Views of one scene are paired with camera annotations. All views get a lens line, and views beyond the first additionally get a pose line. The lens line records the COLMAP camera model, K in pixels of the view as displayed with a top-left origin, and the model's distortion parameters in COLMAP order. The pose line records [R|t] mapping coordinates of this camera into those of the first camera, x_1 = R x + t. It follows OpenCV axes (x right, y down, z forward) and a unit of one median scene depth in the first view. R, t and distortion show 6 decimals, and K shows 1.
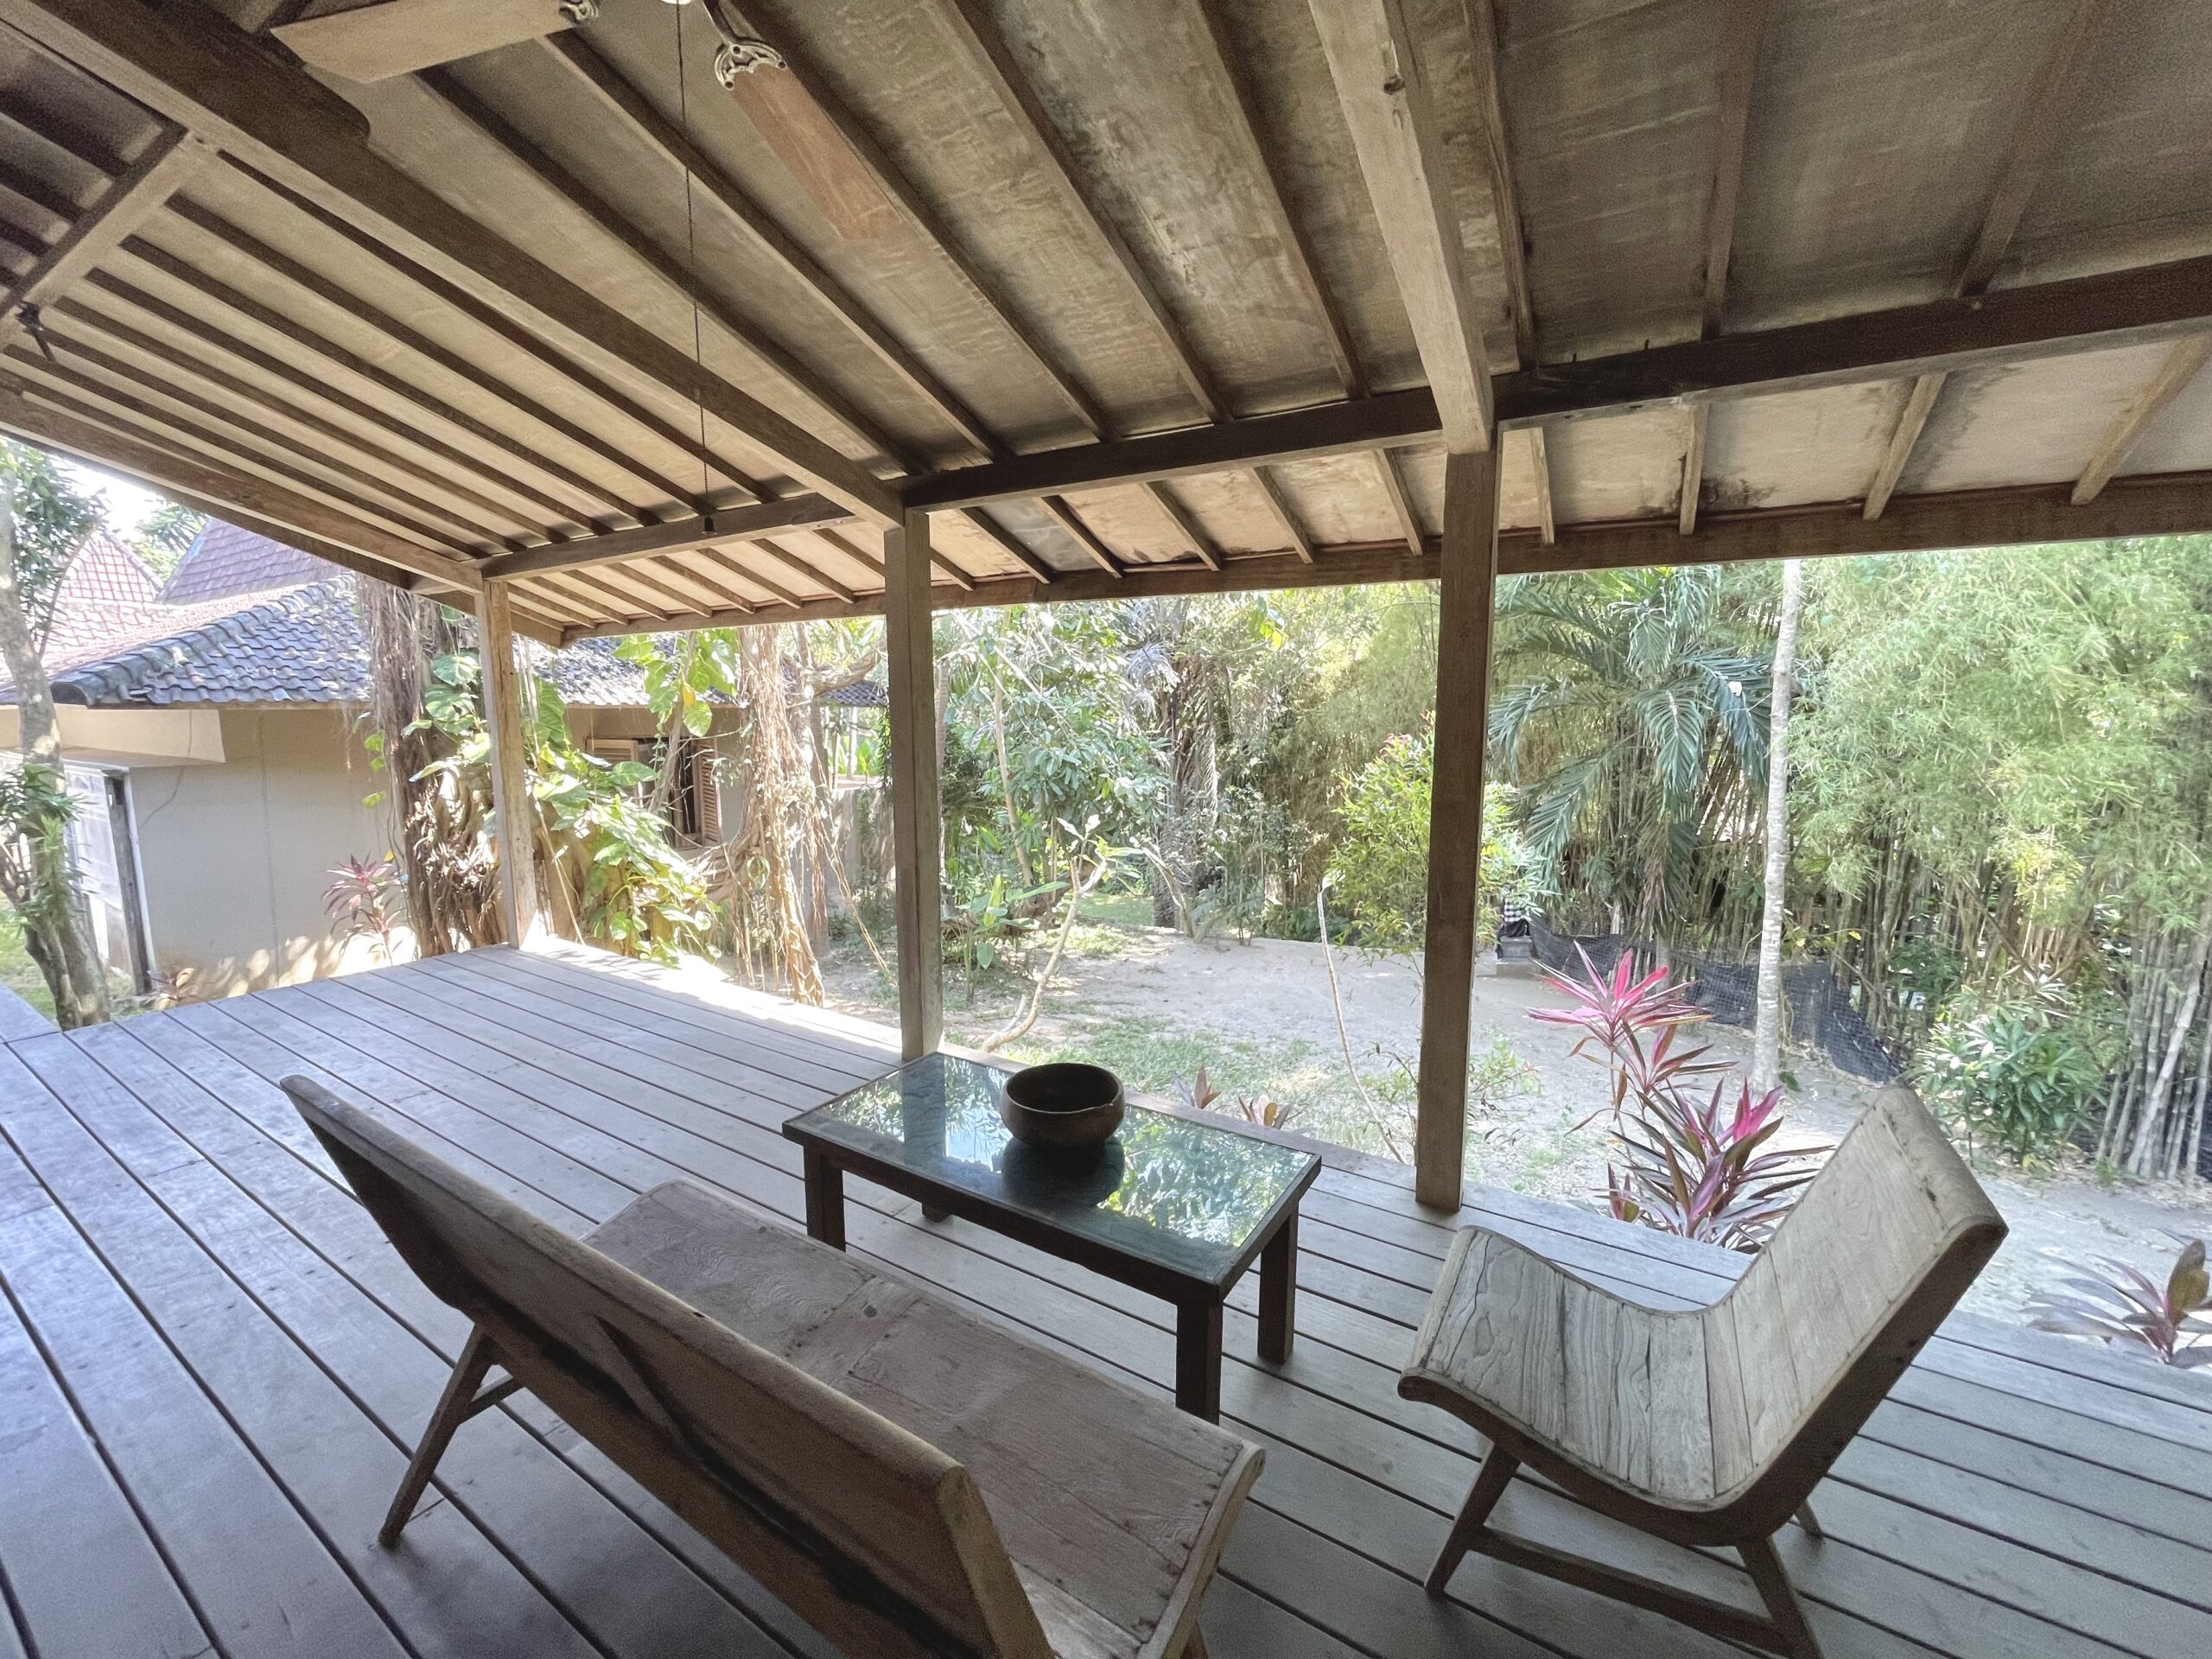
lens RADIAL K [[893.3, 0, 1105.6], [0, 893.3, 837.7], [0, 0, 1]] dist [-0.004631, 0.000195]
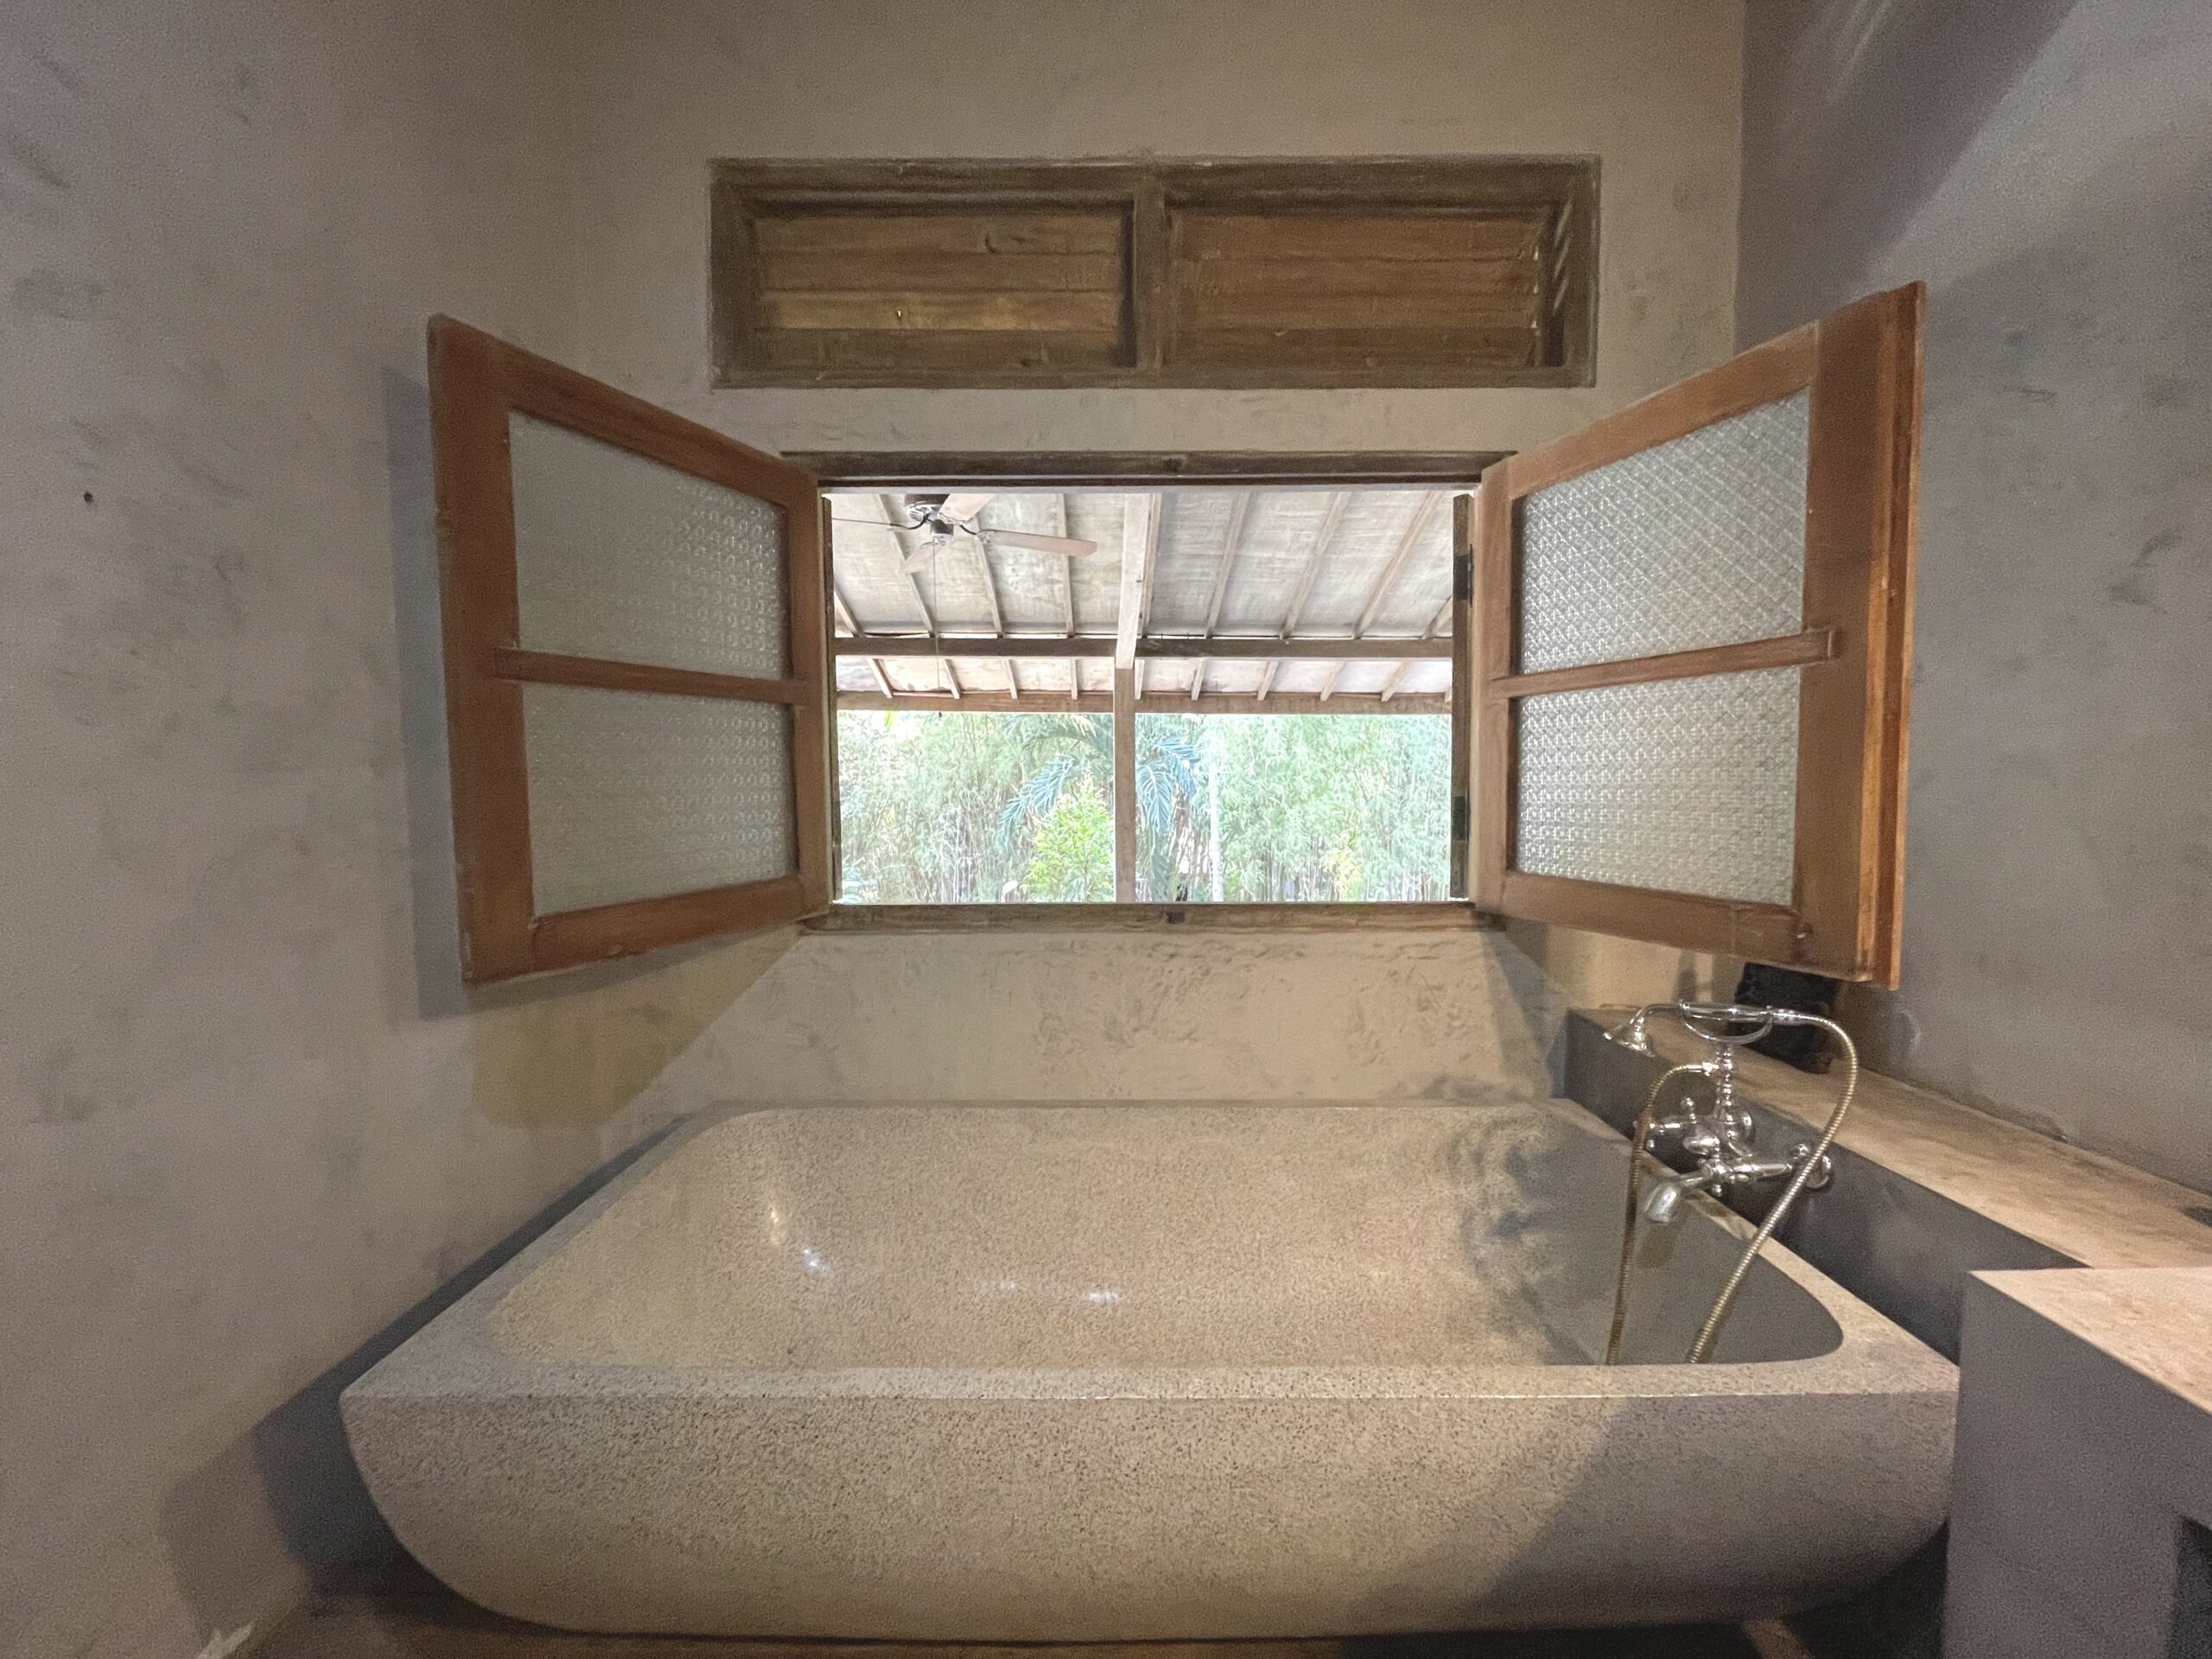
lens RADIAL K [[893.3, 0, 1107.9], [0, 893.3, 823.7], [0, 0, 1]] dist [-0.004631, 0.000195]
pose [[0.850536, -0.028202, 0.525159, -0.820132], [0.076412, 0.994592, -0.070344, 0.116198], [-0.520335, 0.099959, 0.848092, -0.852831]]
